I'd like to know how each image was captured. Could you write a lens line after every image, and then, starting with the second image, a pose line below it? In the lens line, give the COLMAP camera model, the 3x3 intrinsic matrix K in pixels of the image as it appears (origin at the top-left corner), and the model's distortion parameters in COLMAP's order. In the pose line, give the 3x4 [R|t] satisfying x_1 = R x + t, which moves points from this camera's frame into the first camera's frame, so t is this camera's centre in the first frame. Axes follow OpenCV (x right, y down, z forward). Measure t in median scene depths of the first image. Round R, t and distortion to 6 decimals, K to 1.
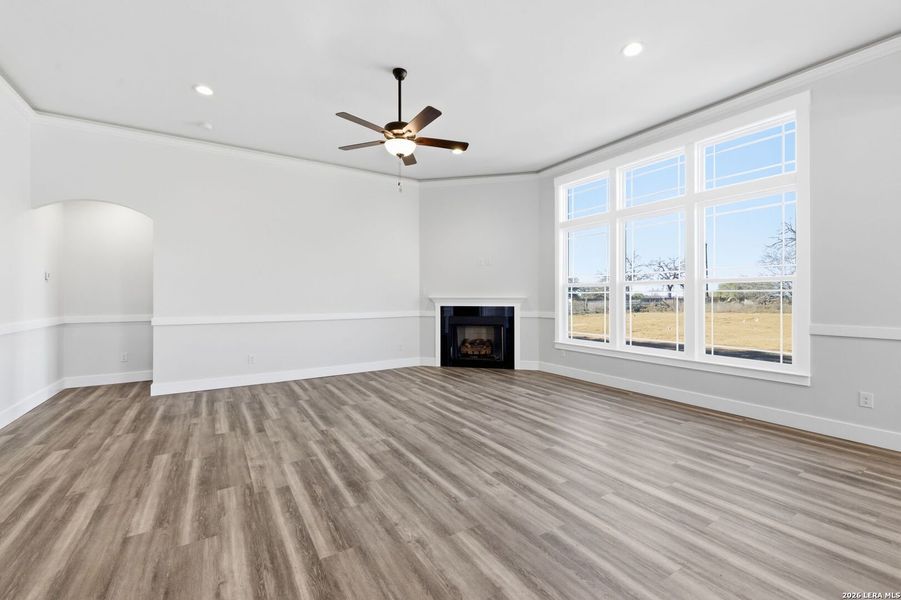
lens RADIAL K [[382.5, 0, 441.6], [0, 382.5, 297.3], [0, 0, 1]] dist [0.001069, -0.000336]
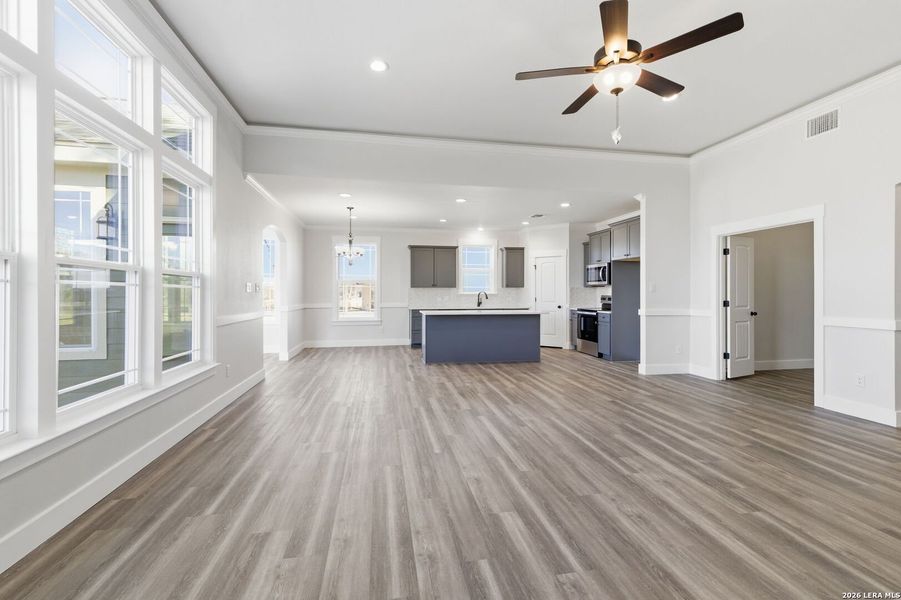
lens RADIAL K [[382.5, 0, 453.7], [0, 382.5, 292.2], [0, 0, 1]] dist [0.001069, -0.000336]
pose [[-0.939819, 0.002912, 0.341660, -0.063266], [0.003769, 0.999991, 0.001845, -0.002345], [-0.341651, 0.003021, -0.939822, 1.667521]]
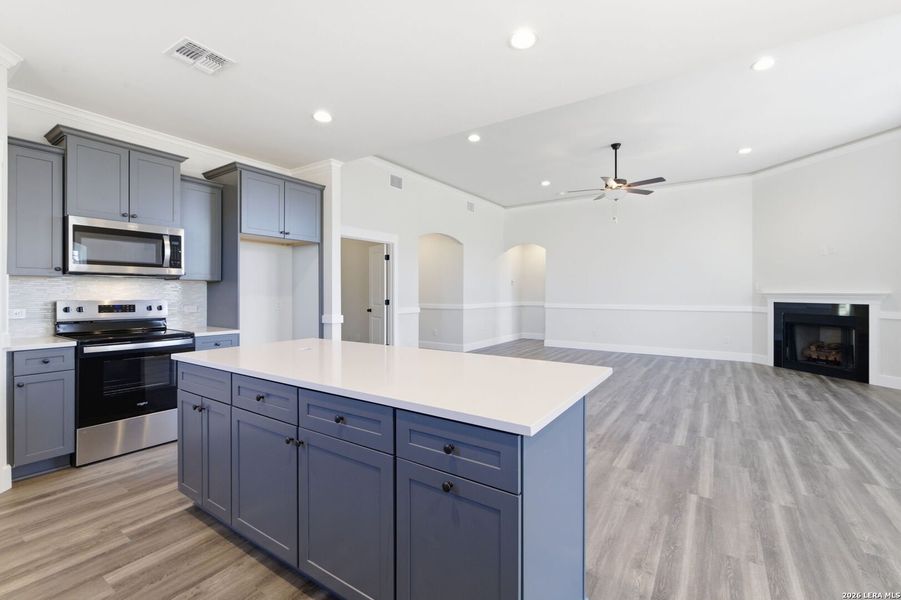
lens RADIAL K [[382.5, 0, 454.2], [0, 382.5, 296.8], [0, 0, 1]] dist [0.001069, -0.000336]
pose [[0.414943, 0.012668, -0.909759, 0.953832], [-0.003251, 0.999917, 0.012440, 0.000432], [0.909842, -0.002204, 0.414950, -0.205547]]
